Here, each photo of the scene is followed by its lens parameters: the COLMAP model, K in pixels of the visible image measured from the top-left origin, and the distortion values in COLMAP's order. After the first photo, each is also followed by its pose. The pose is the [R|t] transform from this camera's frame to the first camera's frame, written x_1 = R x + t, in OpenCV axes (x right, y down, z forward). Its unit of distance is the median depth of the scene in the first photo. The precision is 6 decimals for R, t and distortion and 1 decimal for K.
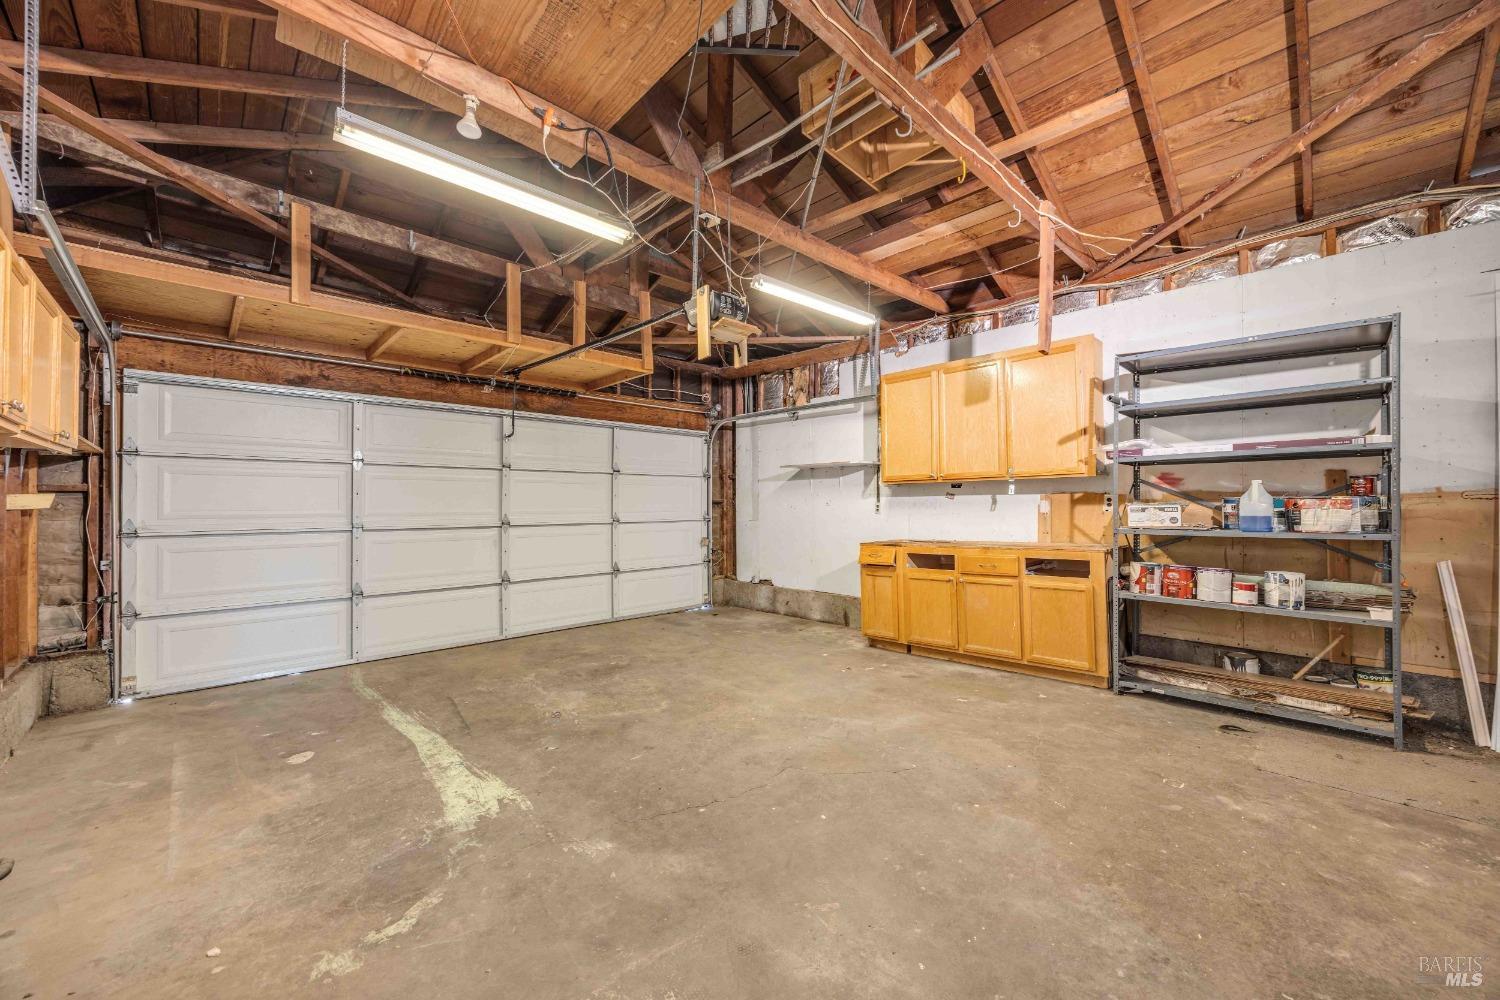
lens RADIAL K [[568.5, 0, 753.0], [0, 568.5, 501.6], [0, 0, 1]] dist [-0.002318, -0.000066]
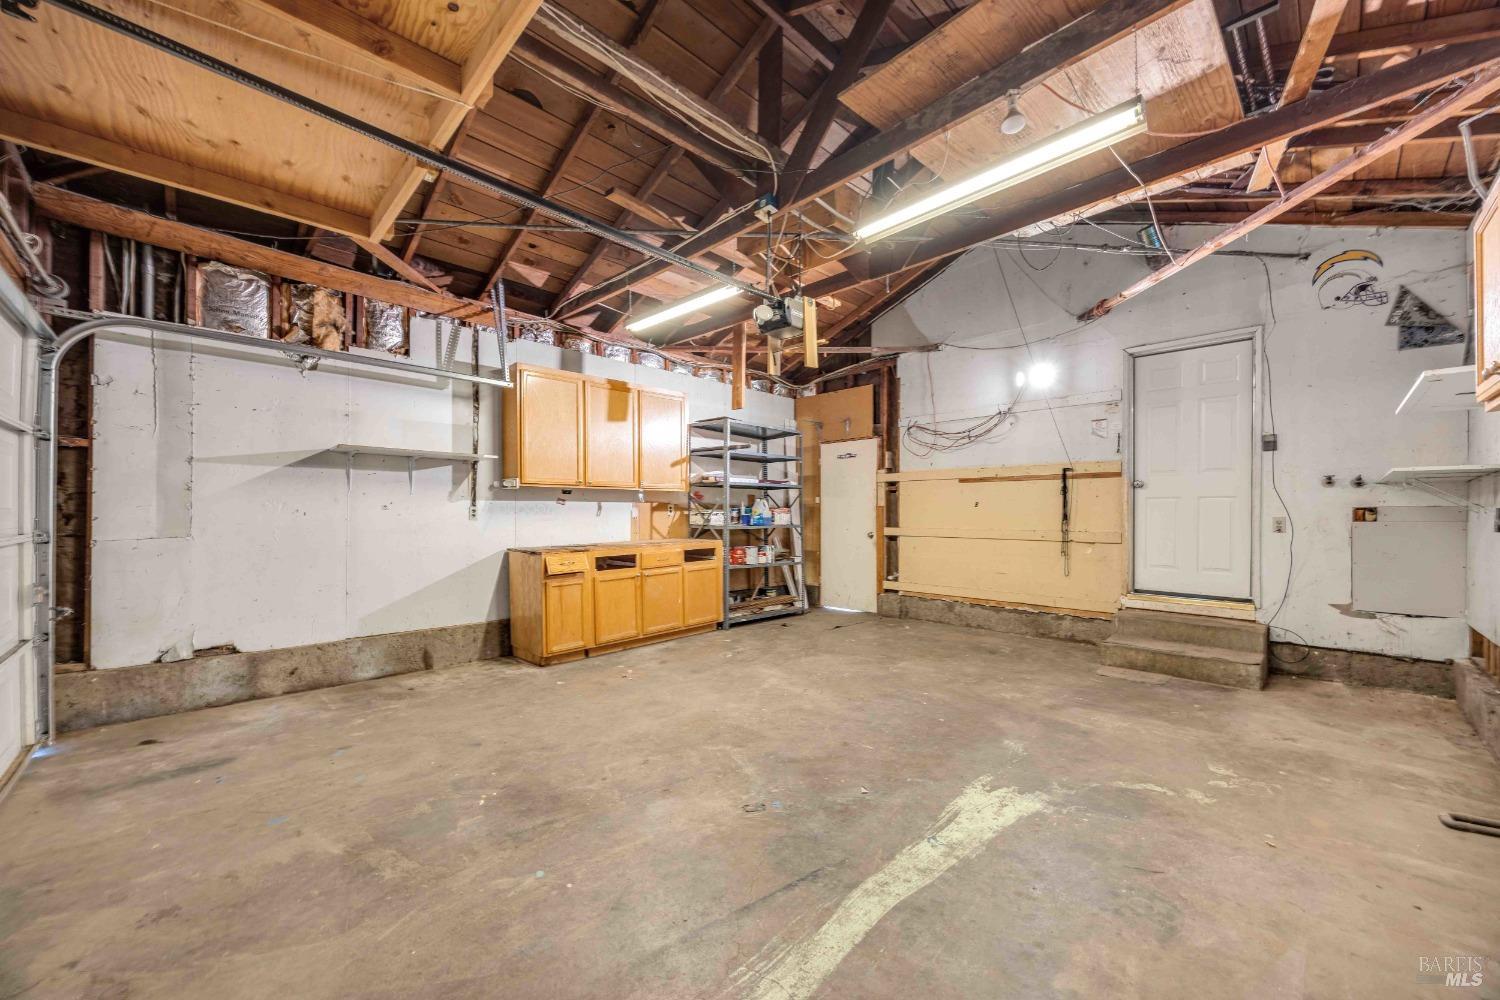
lens RADIAL K [[568.5, 0, 753.0], [0, 568.5, 501.6], [0, 0, 1]] dist [-0.002318, -0.000066]
pose [[-0.002162, 0.028988, 0.999577, -1.099921], [-0.007970, 0.999548, -0.029004, 0.027948], [-0.999966, -0.008029, -0.001930, 1.062294]]
